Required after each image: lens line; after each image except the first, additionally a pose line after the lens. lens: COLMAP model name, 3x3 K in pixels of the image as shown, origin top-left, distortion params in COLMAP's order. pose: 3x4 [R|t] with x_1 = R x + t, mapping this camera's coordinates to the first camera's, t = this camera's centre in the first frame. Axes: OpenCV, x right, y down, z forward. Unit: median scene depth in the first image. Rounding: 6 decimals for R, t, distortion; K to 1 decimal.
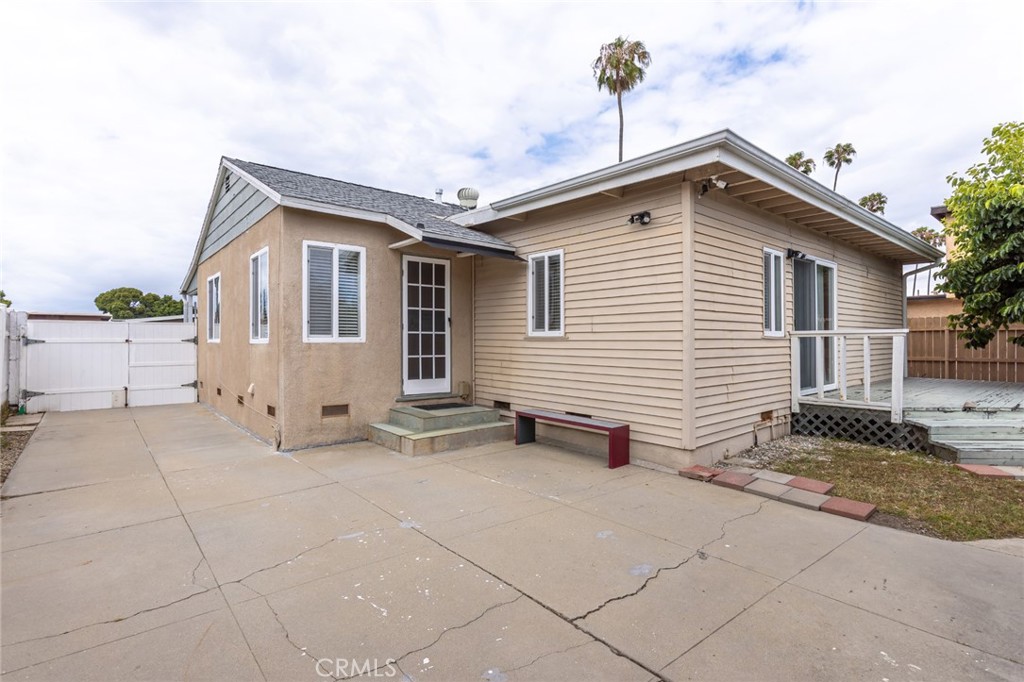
lens RADIAL K [[481.8, 0, 501.4], [0, 481.8, 340.4], [0, 0, 1]] dist [-0.014867, 0.007771]
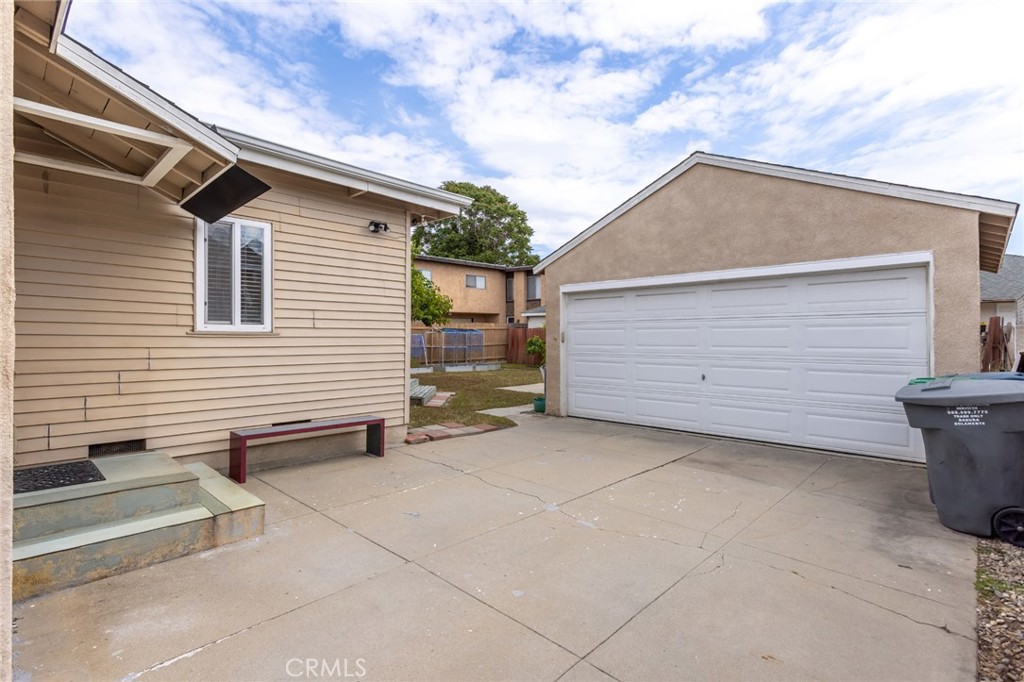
lens RADIAL K [[481.8, 0, 505.2], [0, 481.8, 340.1], [0, 0, 1]] dist [-0.014867, 0.007771]
pose [[-0.080536, -0.010864, 0.996692, -0.833439], [-0.002428, 0.999940, 0.010704, -0.004738], [-0.996749, -0.001557, -0.080558, 0.786316]]
